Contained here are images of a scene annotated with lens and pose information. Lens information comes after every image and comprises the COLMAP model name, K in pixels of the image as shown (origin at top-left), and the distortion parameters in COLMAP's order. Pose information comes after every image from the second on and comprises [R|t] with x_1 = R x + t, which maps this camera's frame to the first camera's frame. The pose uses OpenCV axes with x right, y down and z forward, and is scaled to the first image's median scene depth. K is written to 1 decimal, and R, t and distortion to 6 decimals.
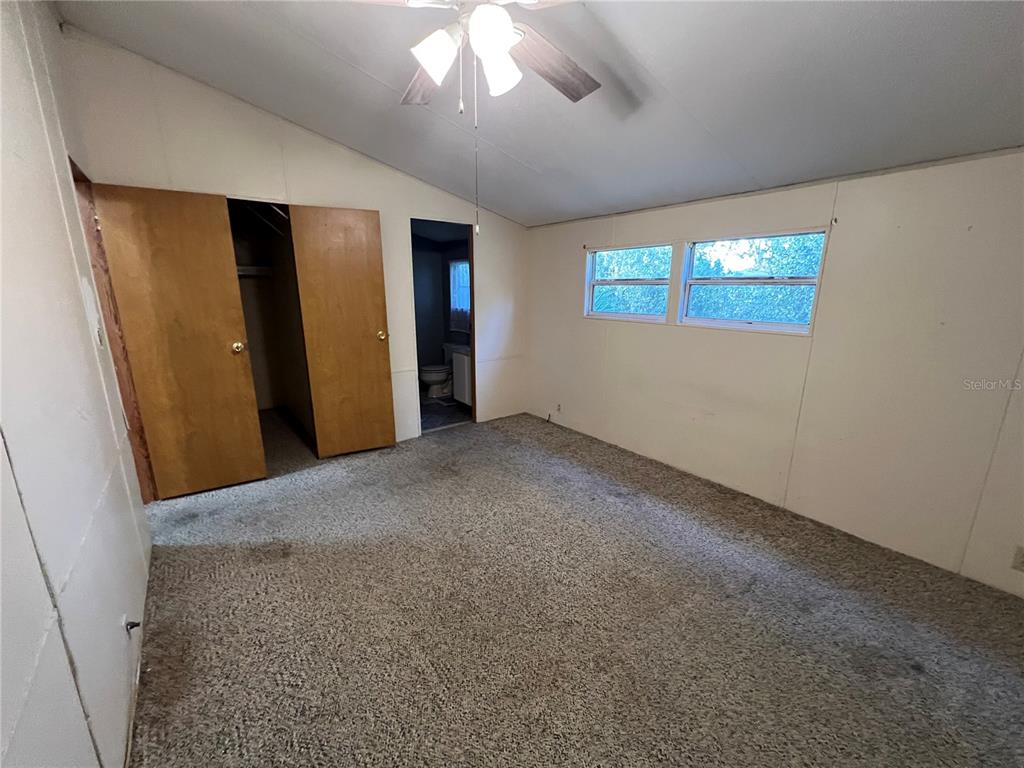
lens RADIAL K [[408.7, 0, 511.2], [0, 408.7, 386.0], [0, 0, 1]] dist [-0.001607, 0.000529]
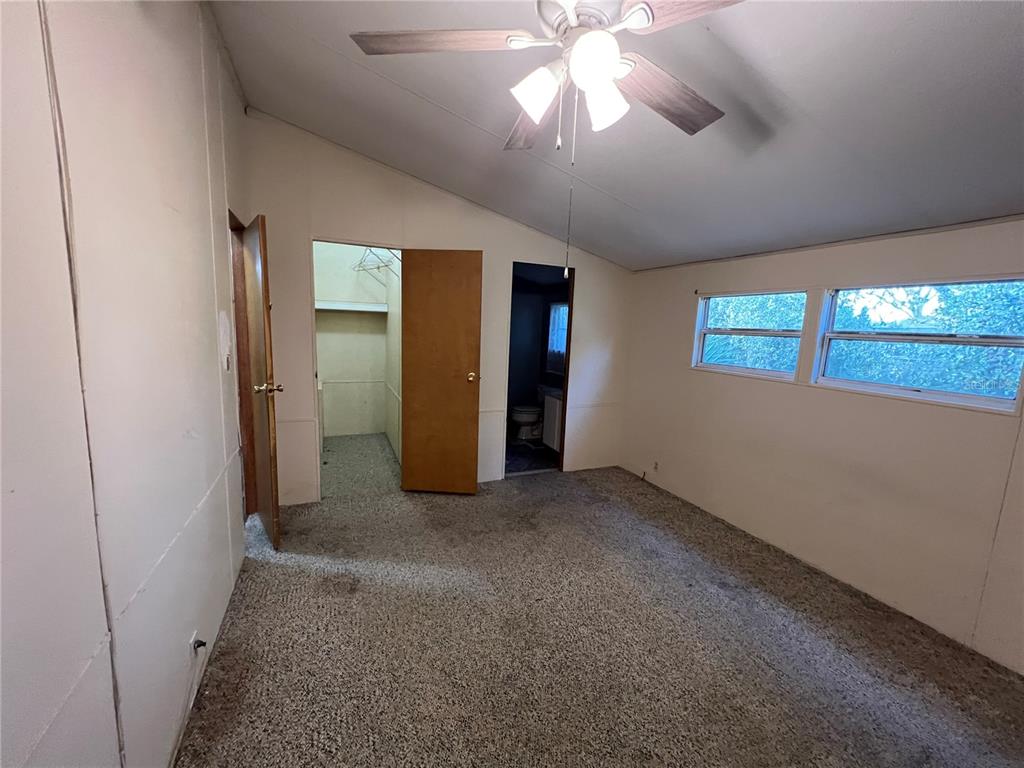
lens RADIAL K [[408.7, 0, 513.0], [0, 408.7, 385.8], [0, 0, 1]] dist [-0.001607, 0.000529]
pose [[0.969468, 0.071426, -0.234585, 0.018960], [-0.093720, 0.991938, -0.085295, -0.027896], [0.226602, 0.104676, 0.968346, 0.075963]]
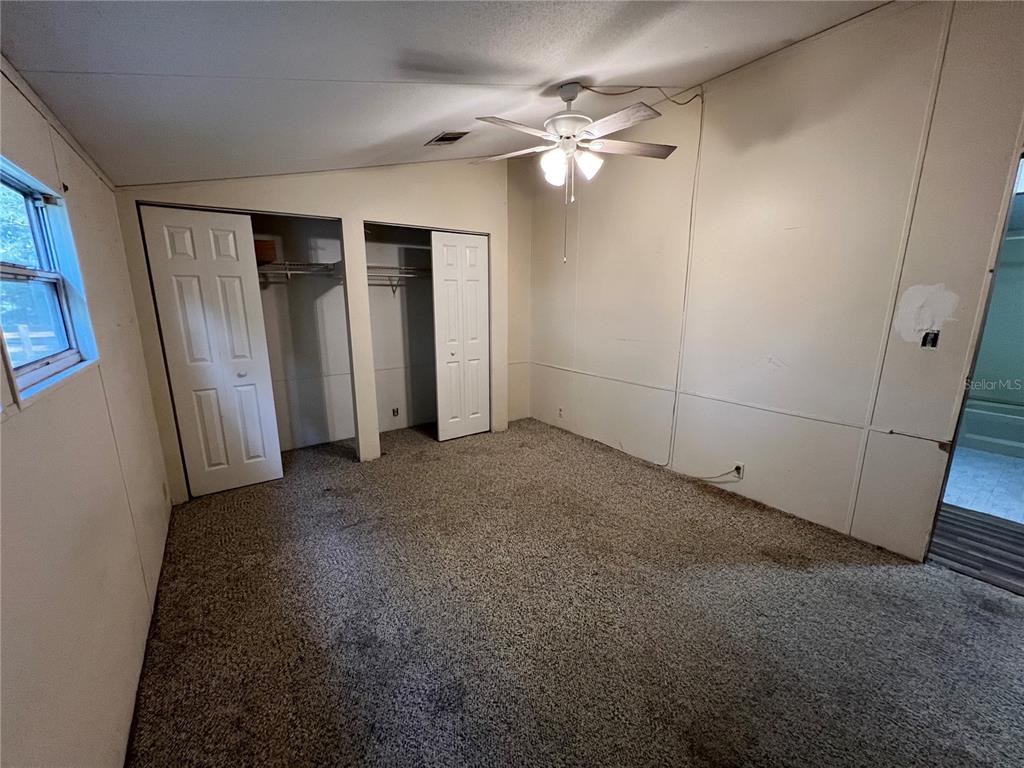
lens RADIAL K [[408.7, 0, 510.8], [0, 408.7, 383.4], [0, 0, 1]] dist [-0.001607, 0.000529]
pose [[-0.999307, -0.010707, 0.035642, 0.049642], [0.005795, 0.901269, 0.433221, -0.394679], [-0.036762, 0.433127, -0.900583, 1.670622]]
